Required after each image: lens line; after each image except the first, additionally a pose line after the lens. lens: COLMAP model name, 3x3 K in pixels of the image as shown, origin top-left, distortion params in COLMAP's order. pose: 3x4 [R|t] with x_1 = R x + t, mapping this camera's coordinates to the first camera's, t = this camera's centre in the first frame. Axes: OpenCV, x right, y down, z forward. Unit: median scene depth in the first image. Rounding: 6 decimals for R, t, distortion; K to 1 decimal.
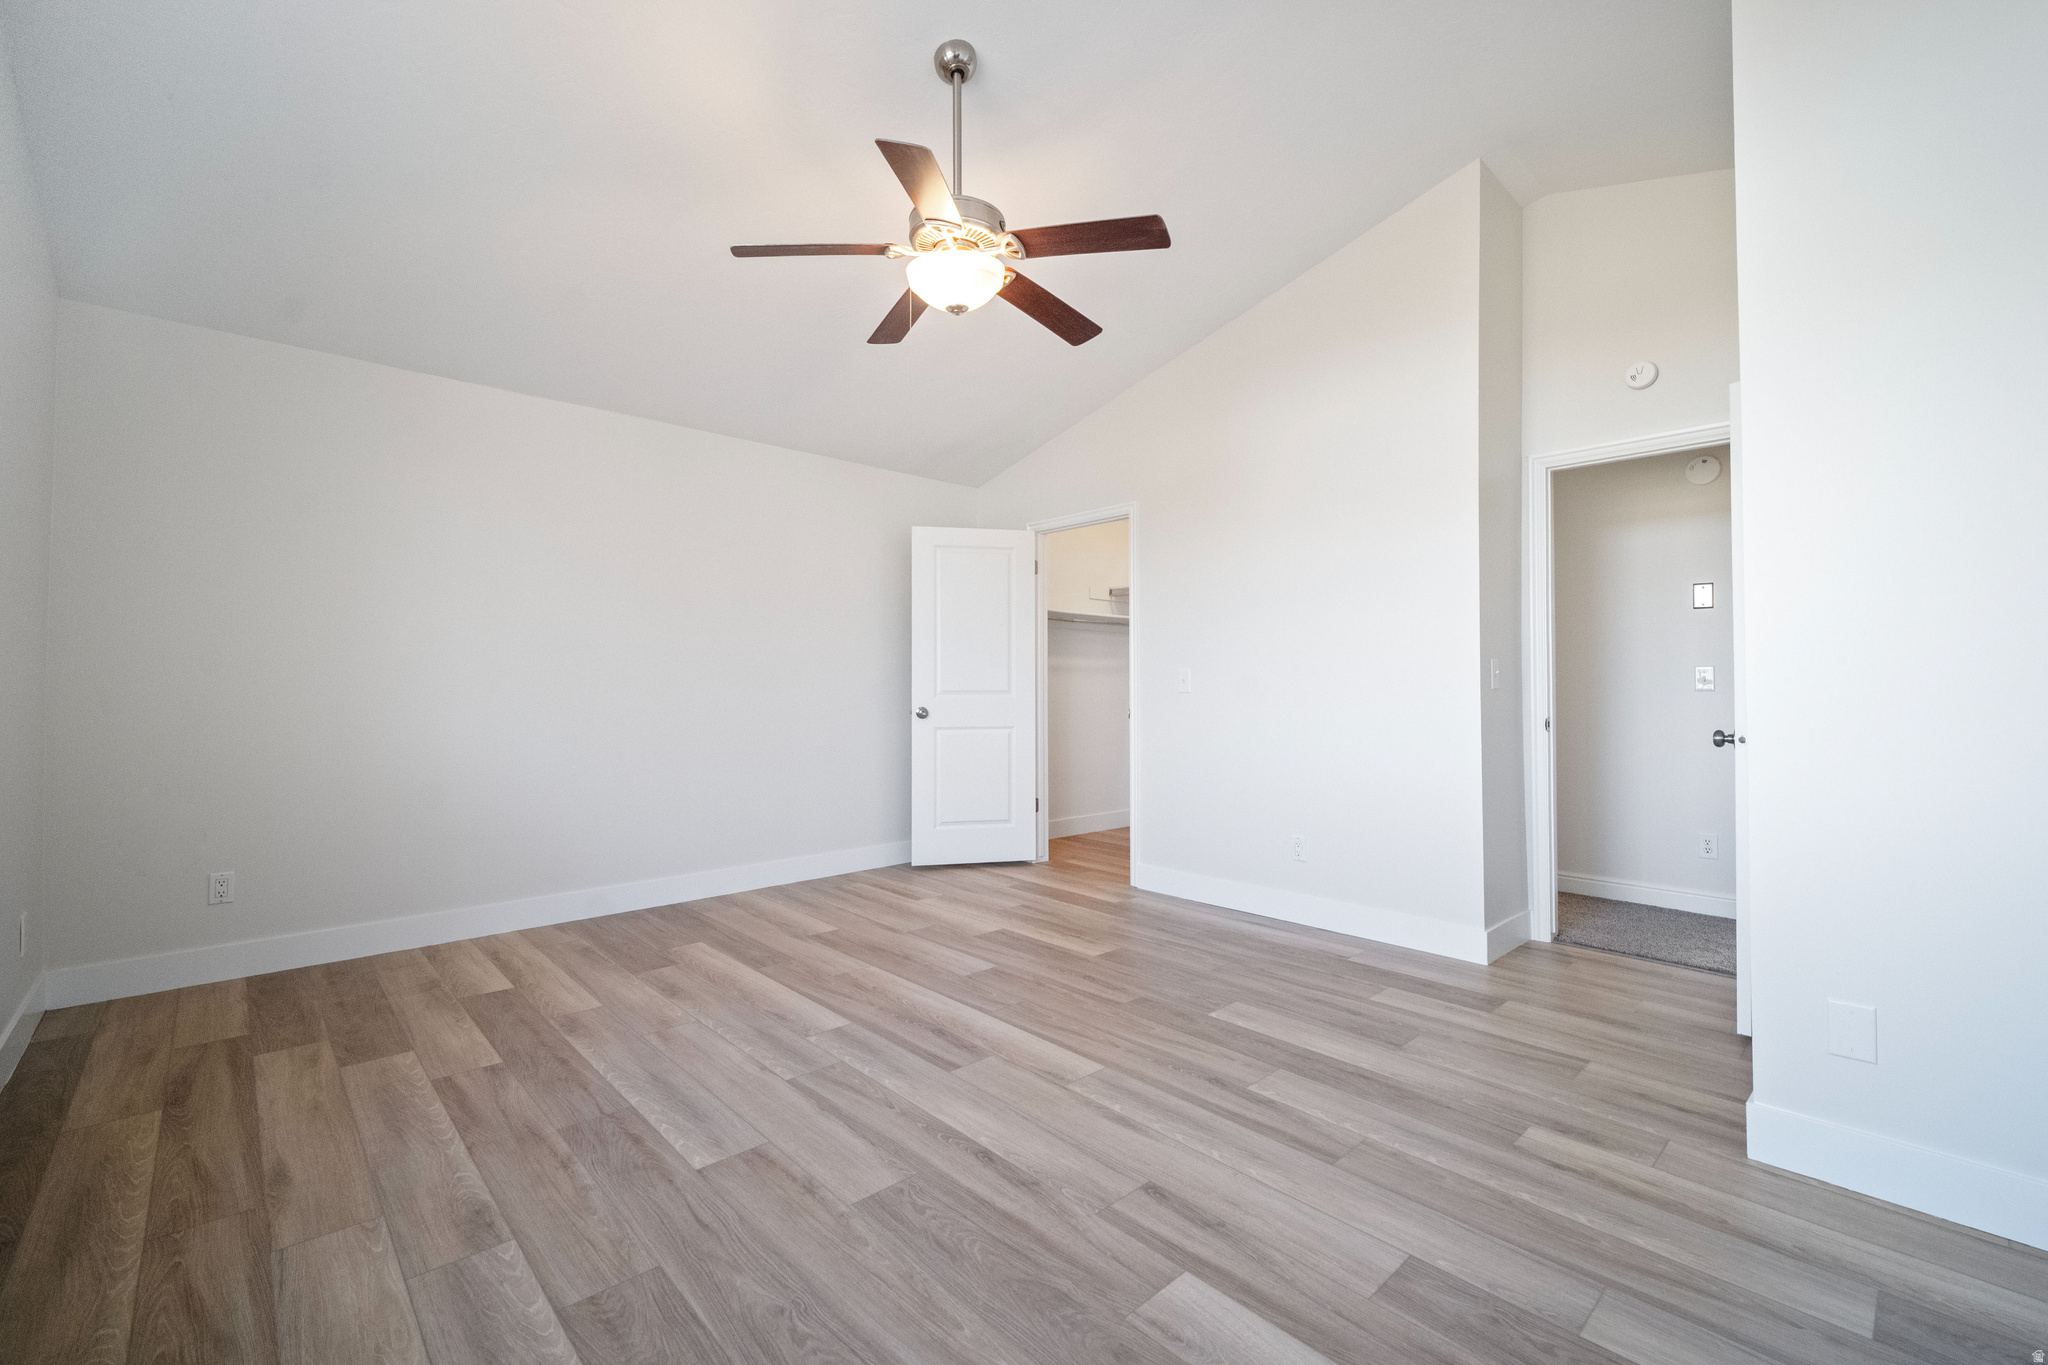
lens RADIAL K [[850.6, 0, 1024.0], [0, 850.6, 686.7], [0, 0, 1]] dist [0.013475, -0.003083]
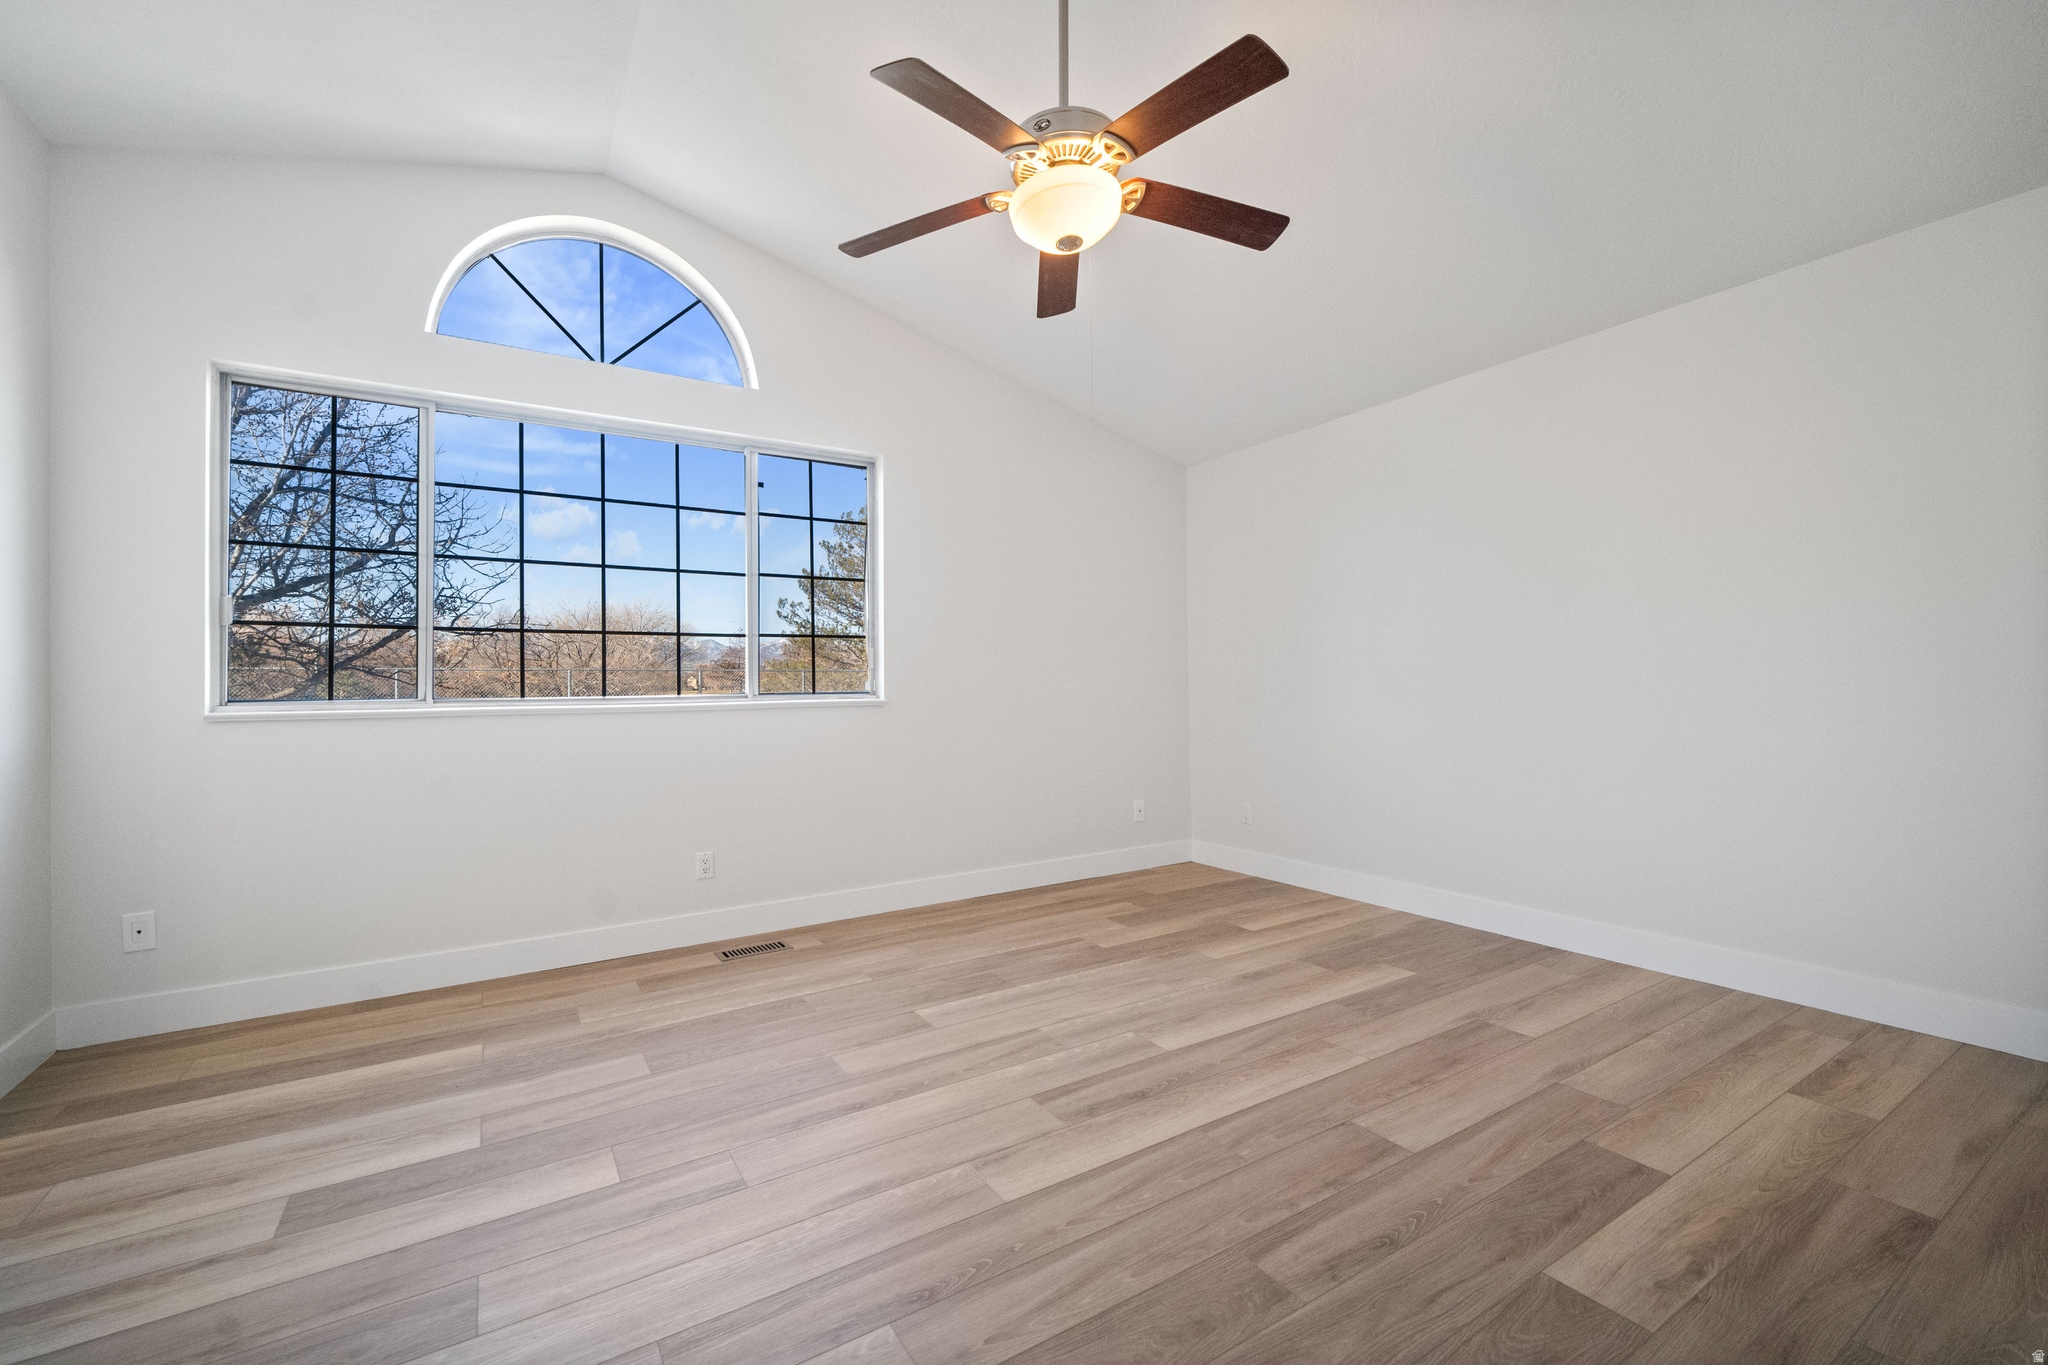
lens RADIAL K [[850.6, 0, 1023.4], [0, 850.6, 679.4], [0, 0, 1]] dist [0.013475, -0.003083]
pose [[-0.182558, -0.004376, -0.983185, 0.766157], [0.015677, 0.999850, -0.007361, 0.003436], [0.983070, -0.016757, -0.182463, 1.084293]]
